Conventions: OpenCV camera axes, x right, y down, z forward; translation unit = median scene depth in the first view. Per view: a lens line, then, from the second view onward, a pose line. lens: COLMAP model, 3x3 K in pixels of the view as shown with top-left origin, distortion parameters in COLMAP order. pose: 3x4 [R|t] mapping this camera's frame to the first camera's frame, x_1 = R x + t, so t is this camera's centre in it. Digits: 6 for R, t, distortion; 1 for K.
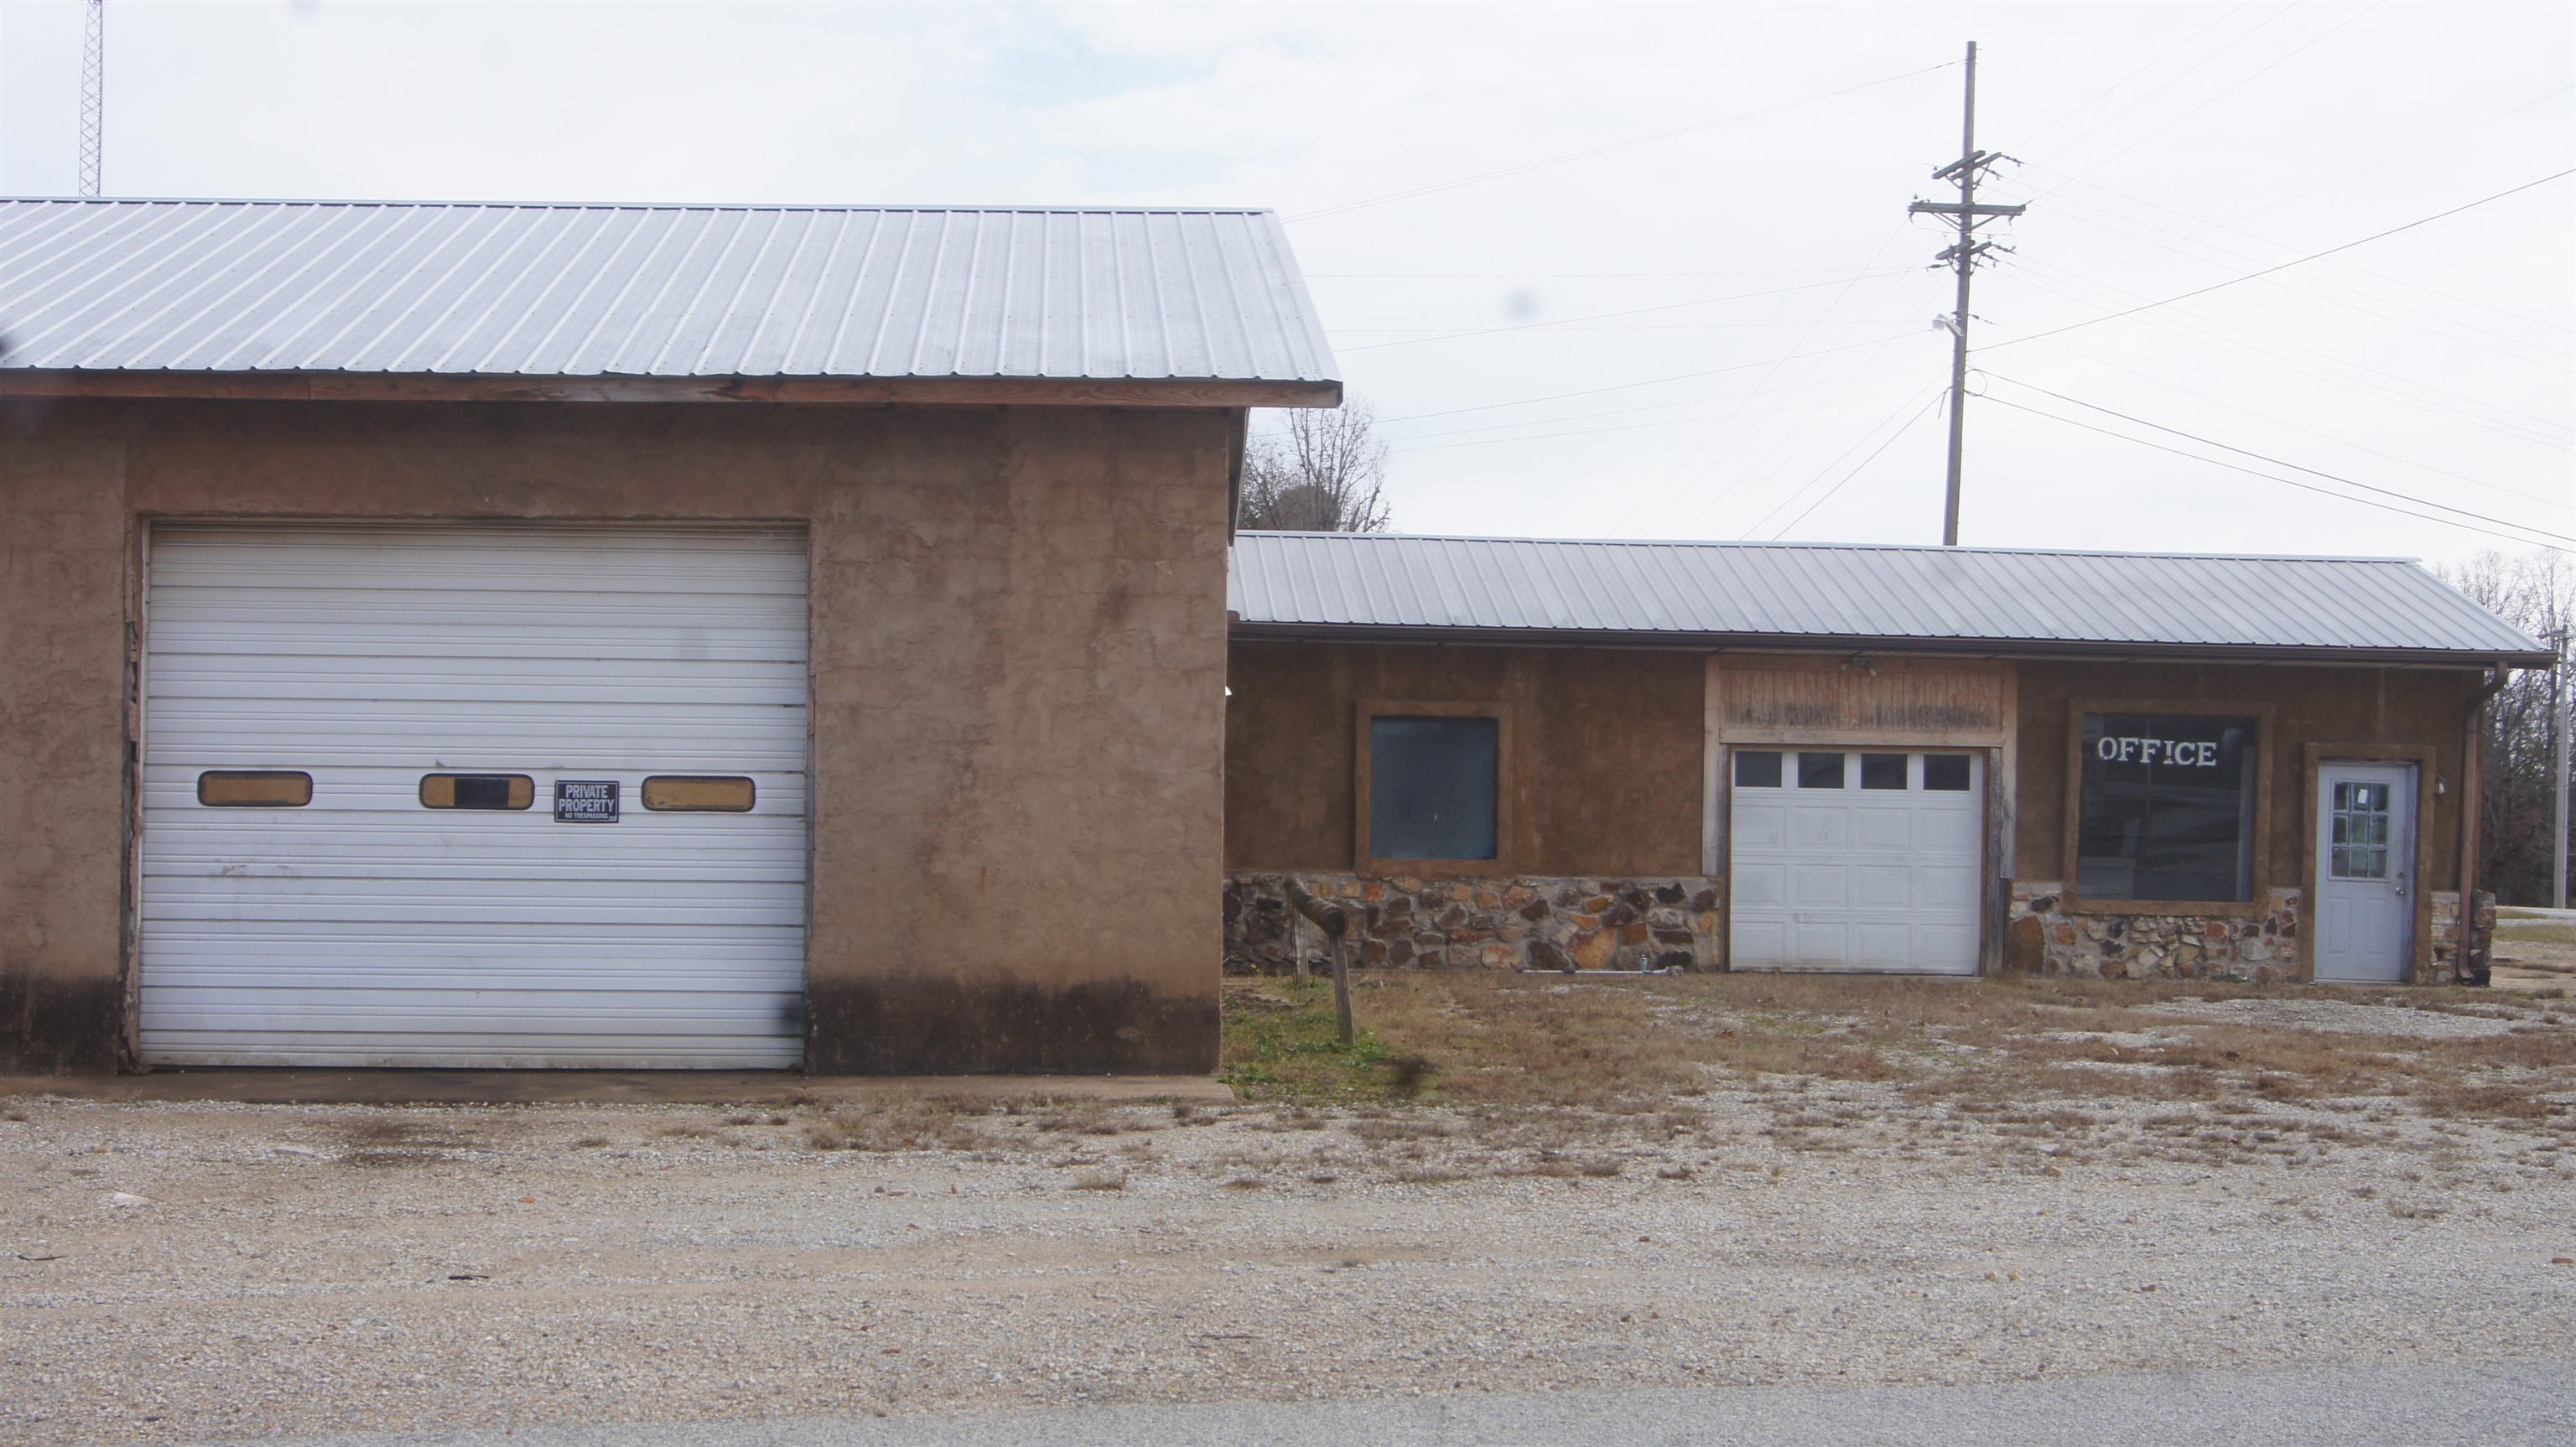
lens RADIAL K [[3270.9, 0, 1288.0], [0, 3270.9, 723.5], [0, 0, 1]] dist [0.001840, 0.012789]
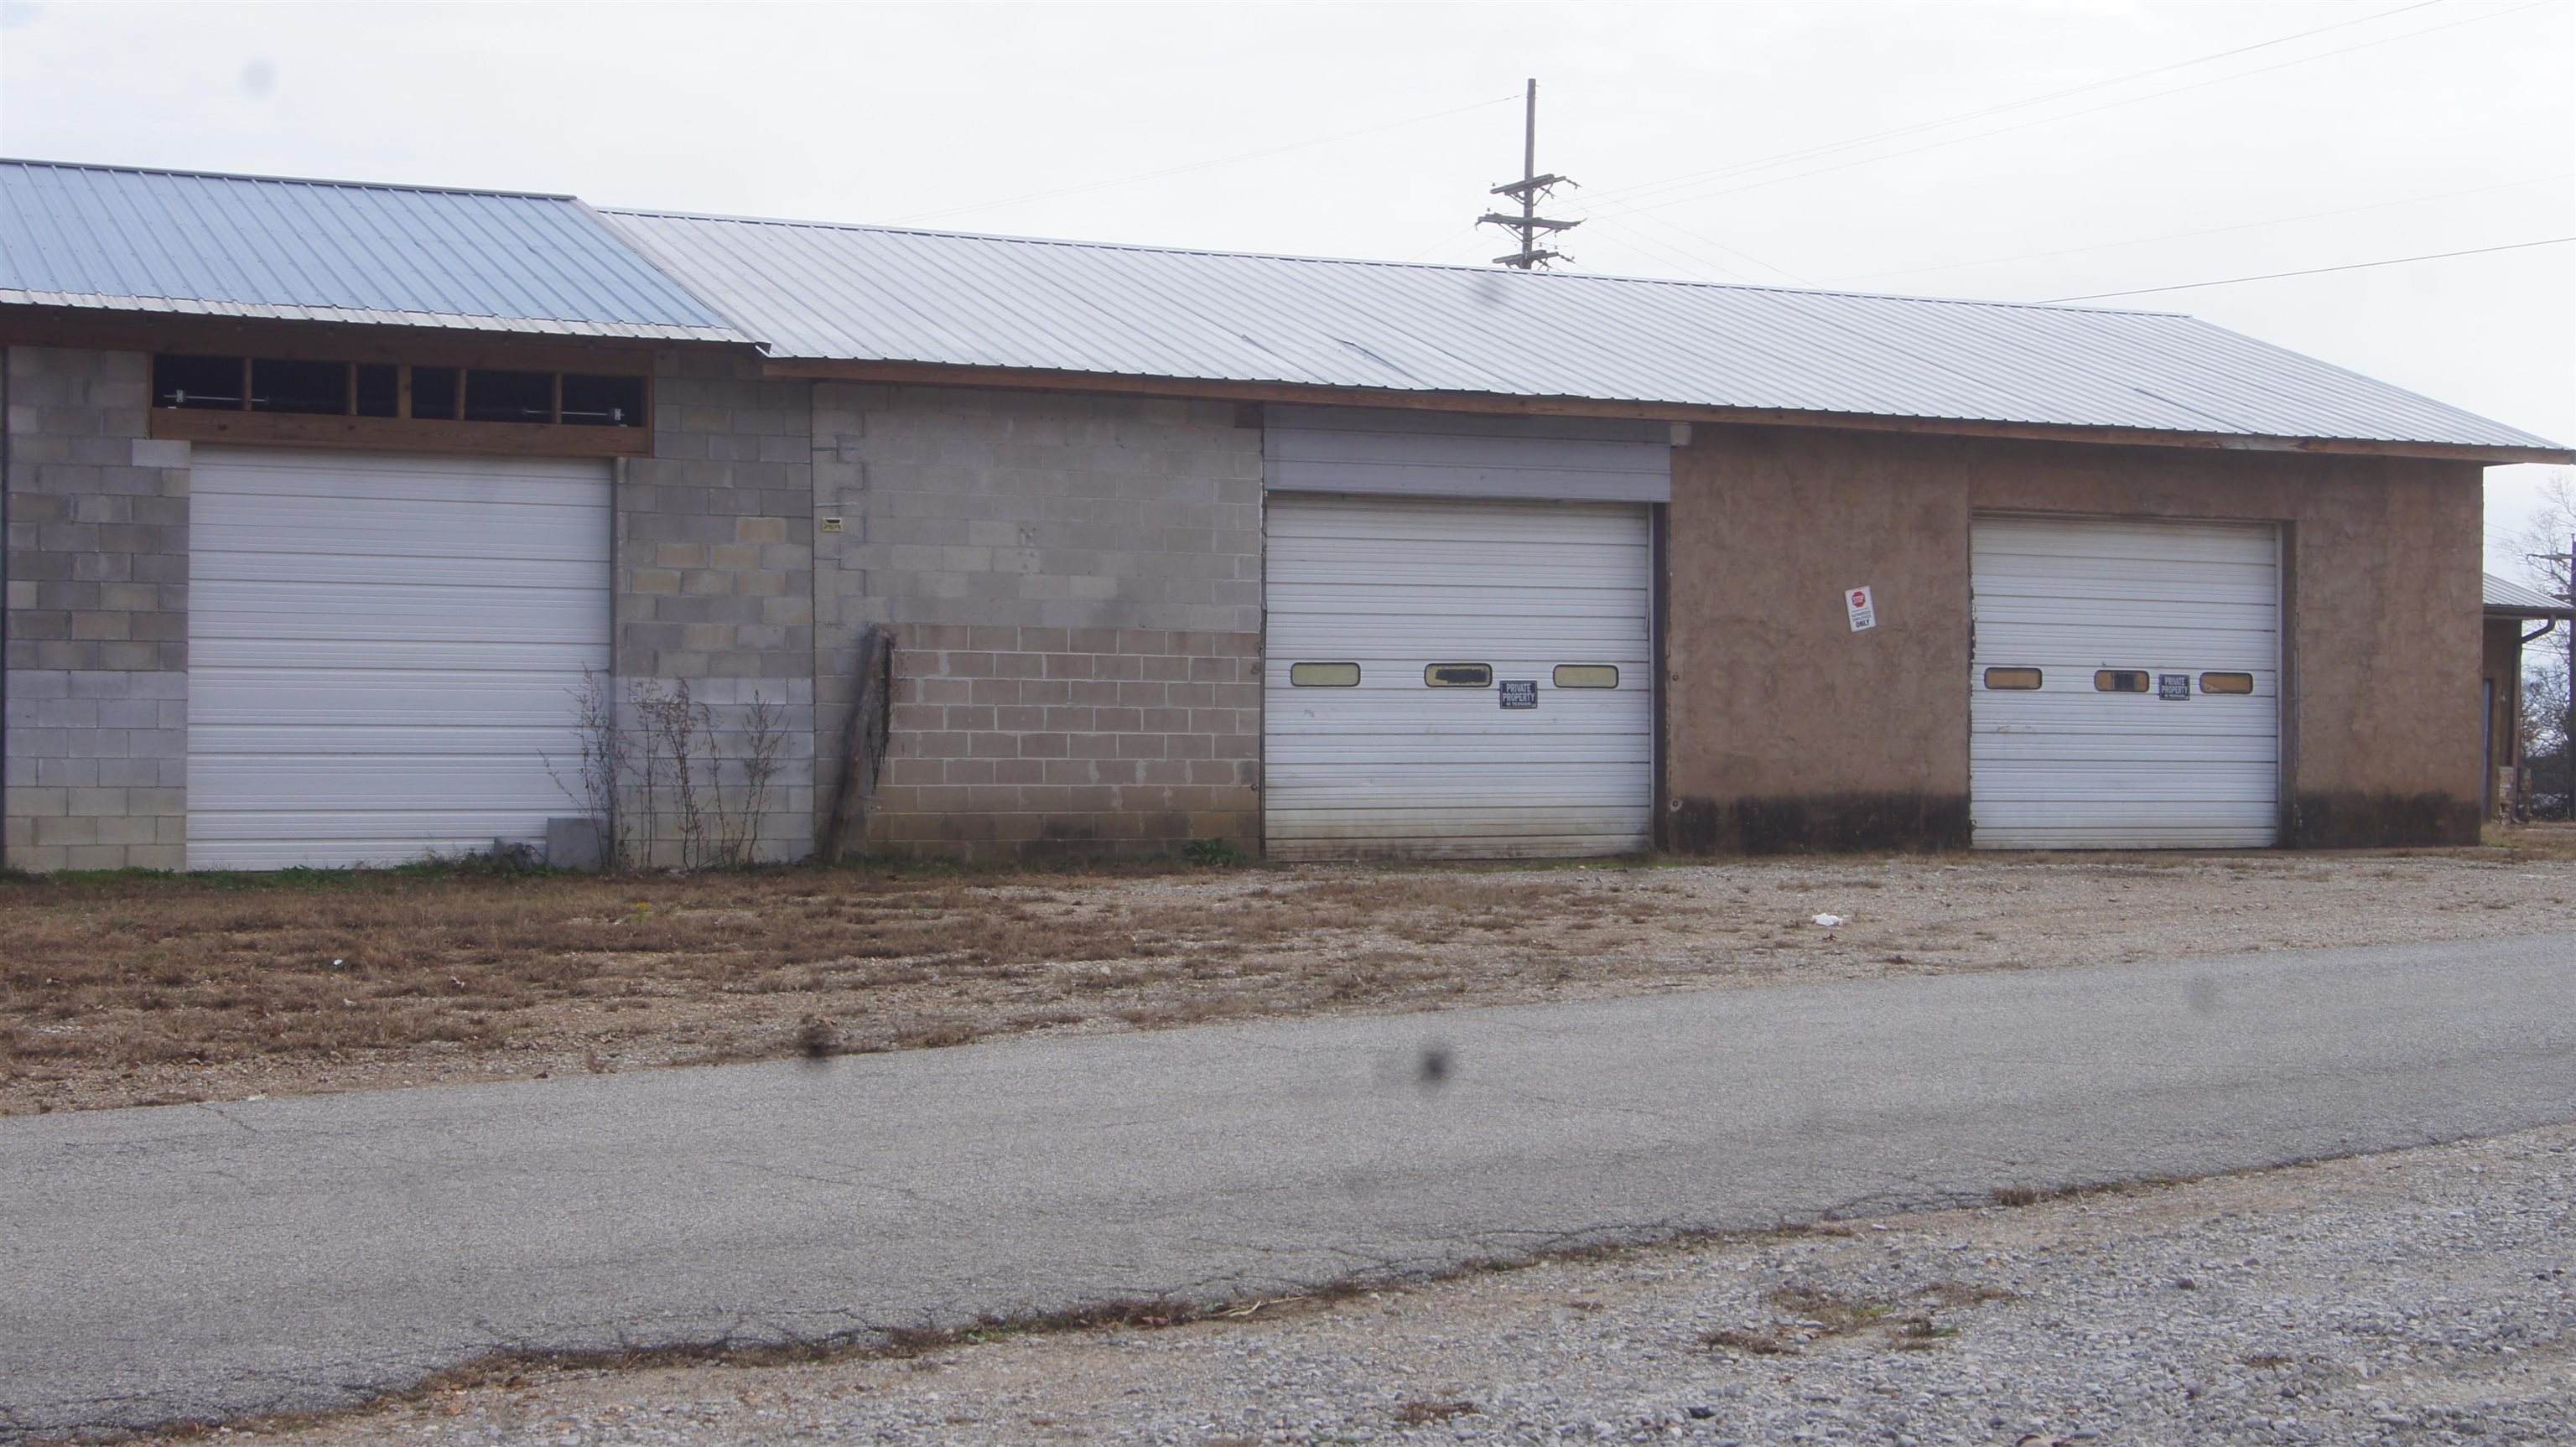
lens RADIAL K [[3514.3, 0, 1288.0], [0, 3514.3, 723.5], [0, 0, 1]] dist [-0.027534, -0.006330]
pose [[0.920146, -0.000603, 0.391576, -1.333064], [-0.005083, 0.999896, 0.013483, 0.020645], [-0.391543, -0.014397, 0.920047, -0.460858]]
